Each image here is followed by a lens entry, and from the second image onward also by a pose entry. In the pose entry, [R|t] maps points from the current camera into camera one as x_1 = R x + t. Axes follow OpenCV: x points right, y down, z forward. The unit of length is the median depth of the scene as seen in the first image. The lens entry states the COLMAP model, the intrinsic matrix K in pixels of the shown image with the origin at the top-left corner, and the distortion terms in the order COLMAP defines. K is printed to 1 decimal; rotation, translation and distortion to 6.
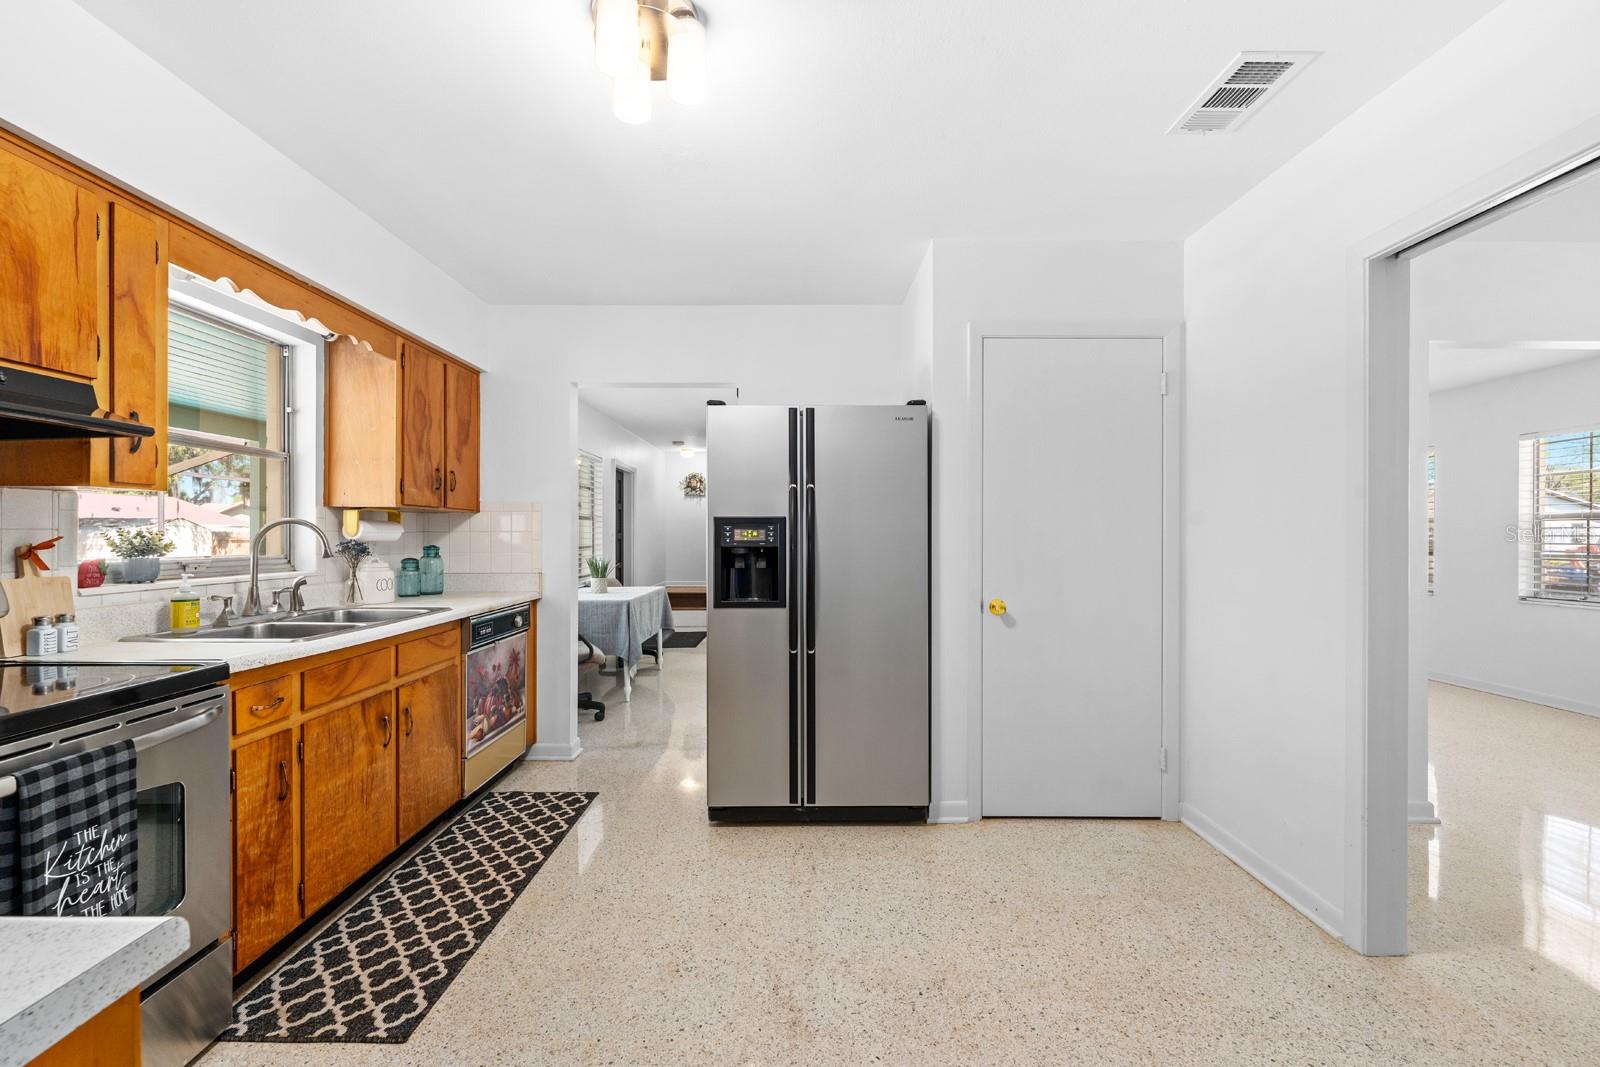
lens RADIAL K [[652.7, 0, 806.2], [0, 652.7, 537.3], [0, 0, 1]] dist [0.002246, -0.000378]
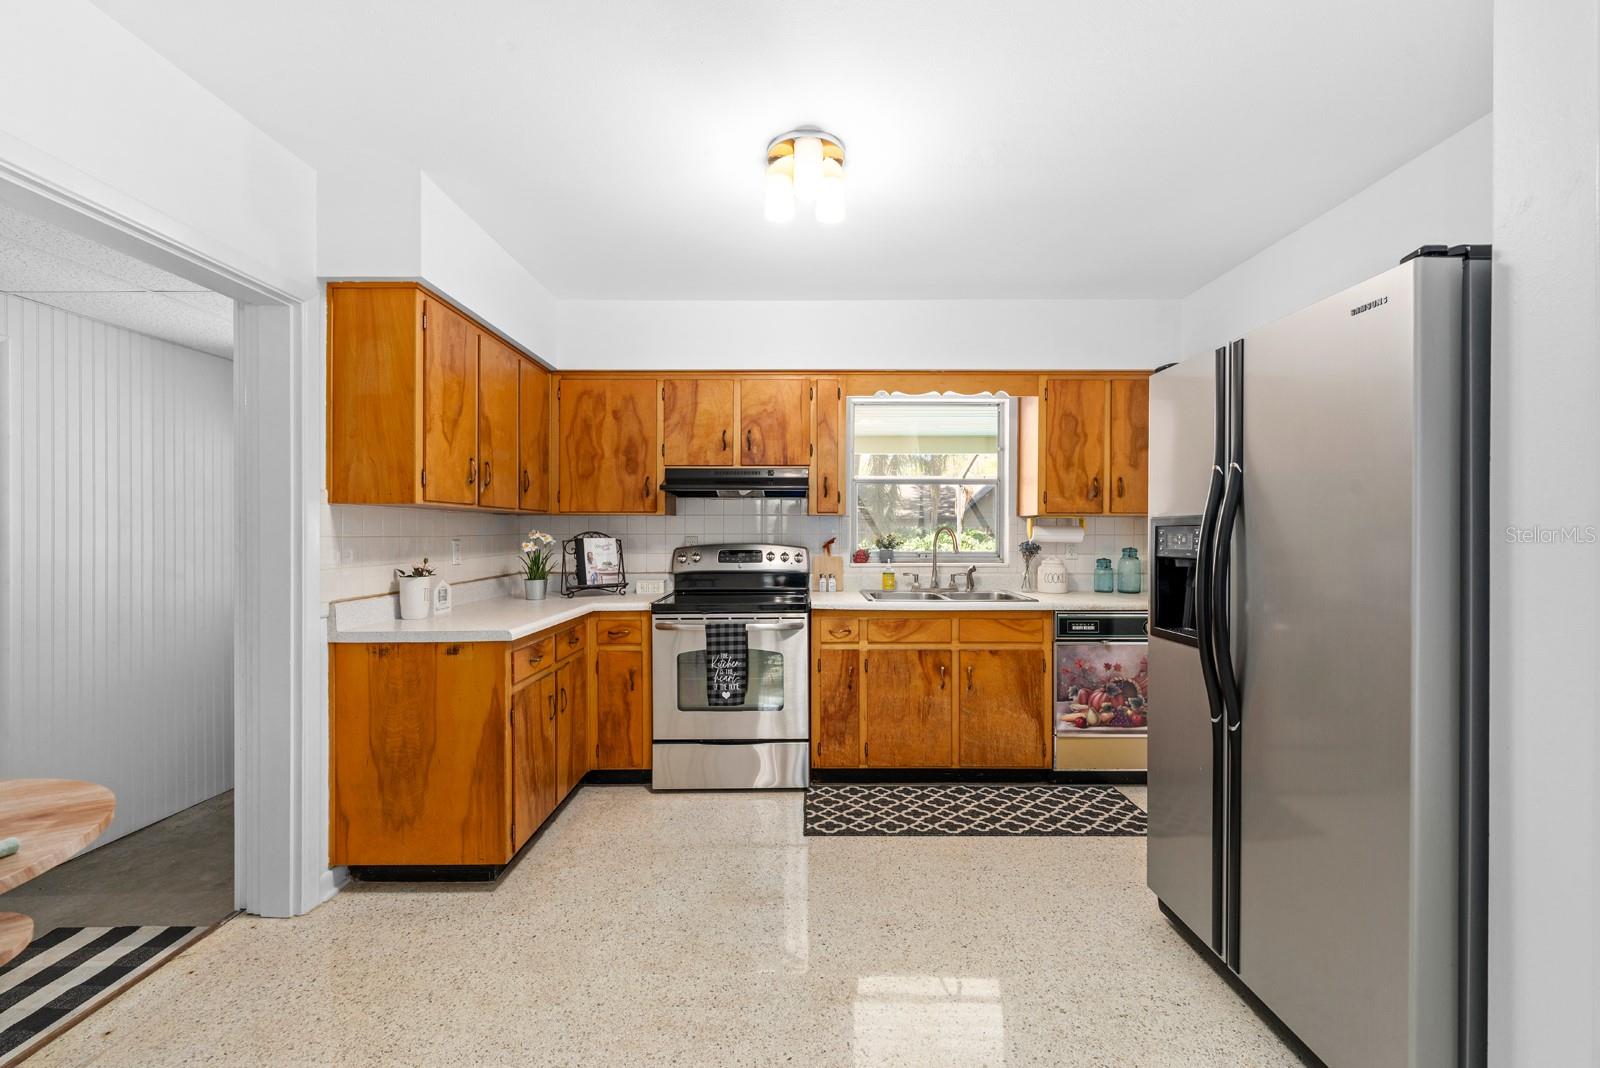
lens RADIAL K [[652.7, 0, 792.4], [0, 652.7, 534.9], [0, 0, 1]] dist [0.002246, -0.000378]
pose [[-0.007737, 0.003527, -0.999964, 0.771476], [-0.006436, 0.999973, 0.003577, -0.012989], [0.999949, 0.006463, -0.007714, 0.692127]]
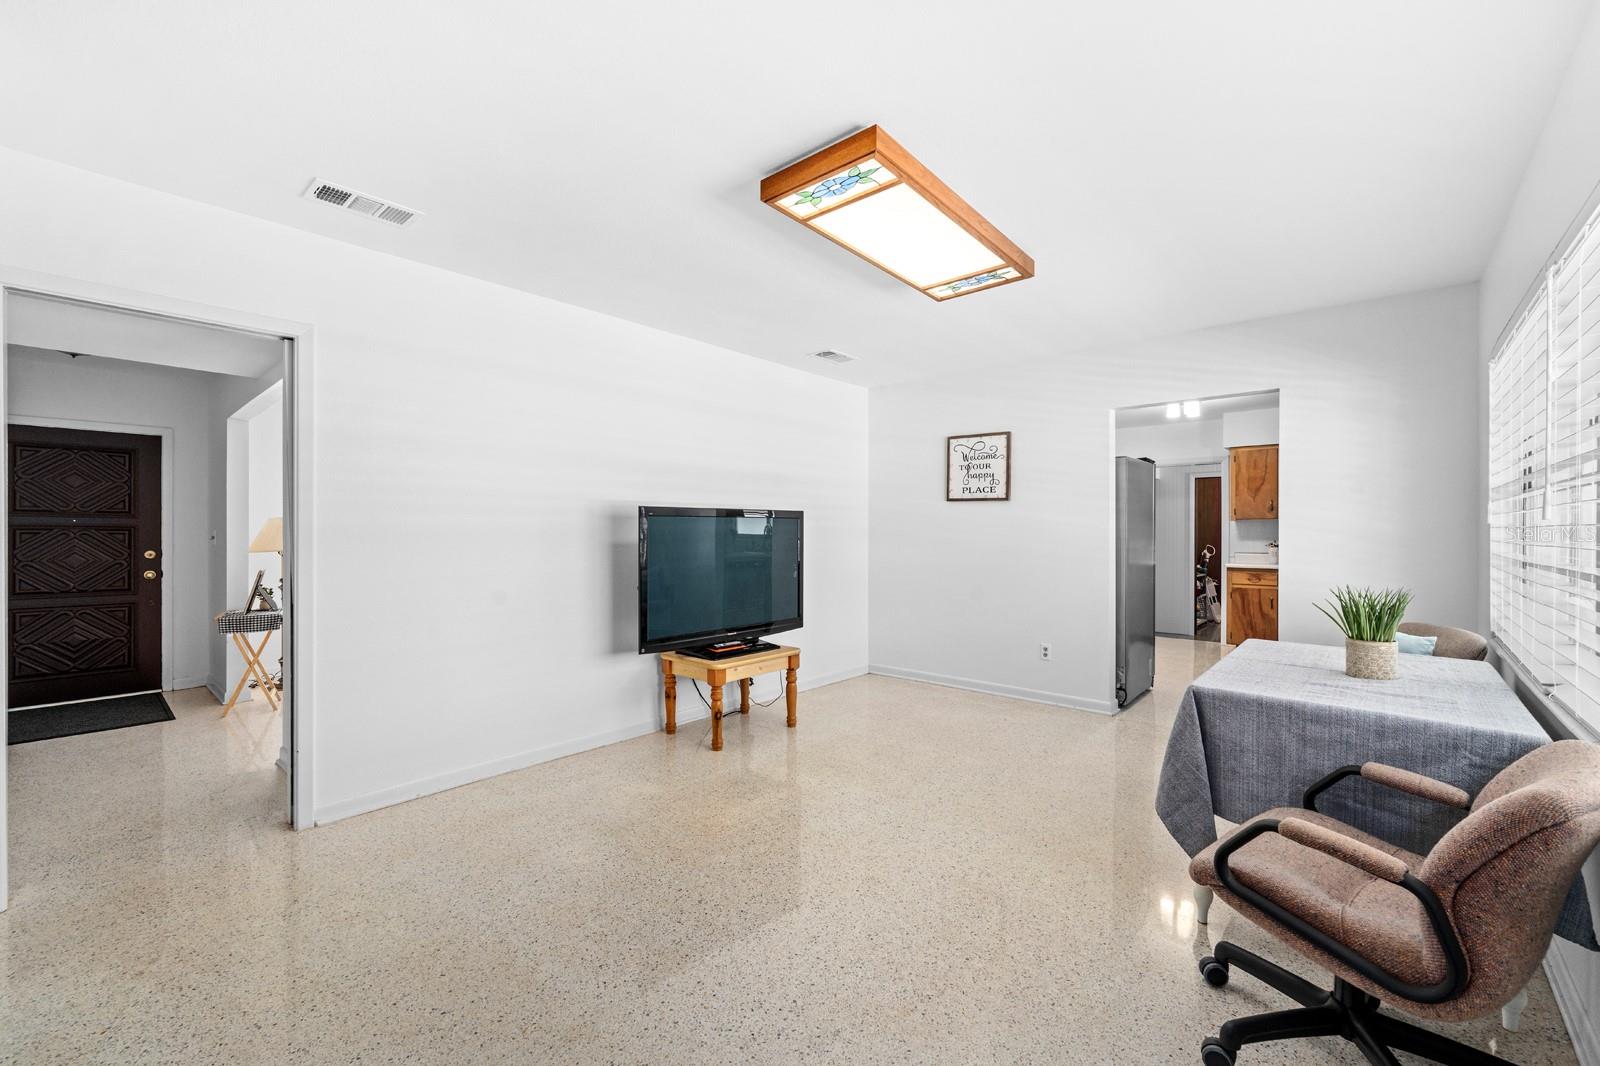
lens RADIAL K [[652.7, 0, 804.4], [0, 652.7, 530.7], [0, 0, 1]] dist [0.002246, -0.000378]
pose [[-0.738217, -0.000289, 0.674563, -0.836180], [0.002583, 0.999991, 0.003255, -0.021731], [-0.674558, 0.004145, -0.738210, 3.753339]]
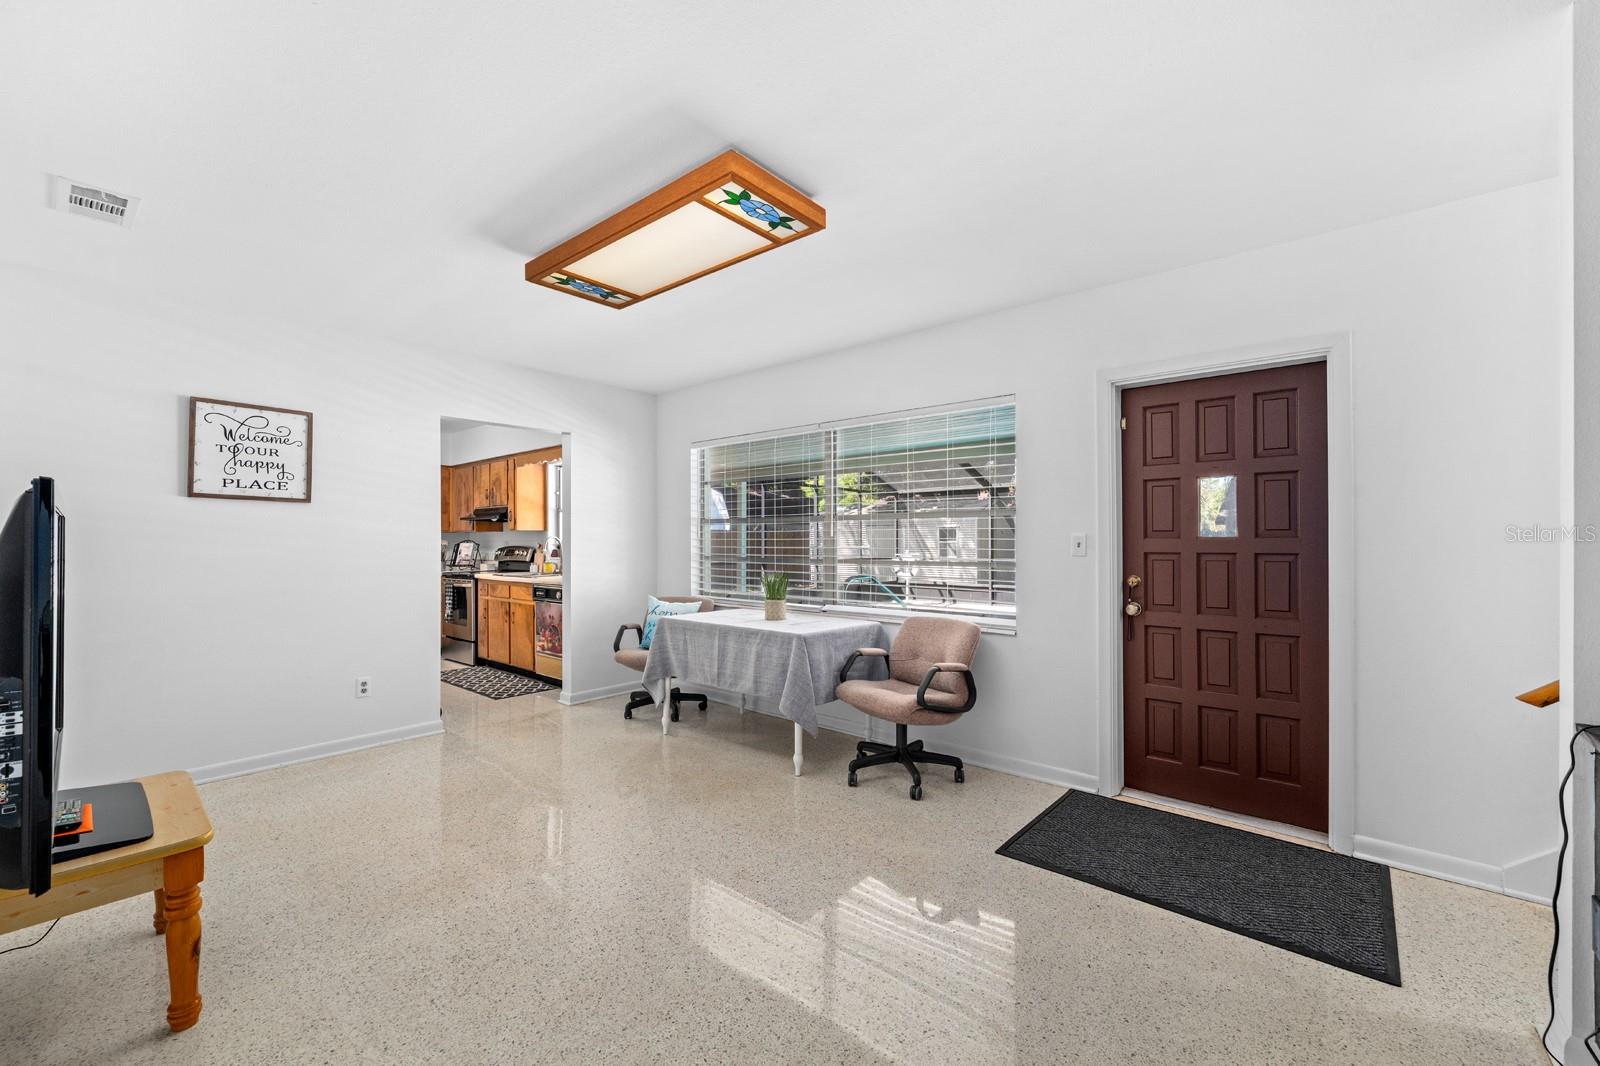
lens RADIAL K [[652.7, 0, 793.8], [0, 652.7, 537.8], [0, 0, 1]] dist [0.002246, -0.000378]
pose [[-0.664836, -0.000749, -0.746989, 0.580635], [-0.000704, 1.000000, -0.000376, -0.024772], [0.746989, 0.000276, -0.664837, 3.710758]]
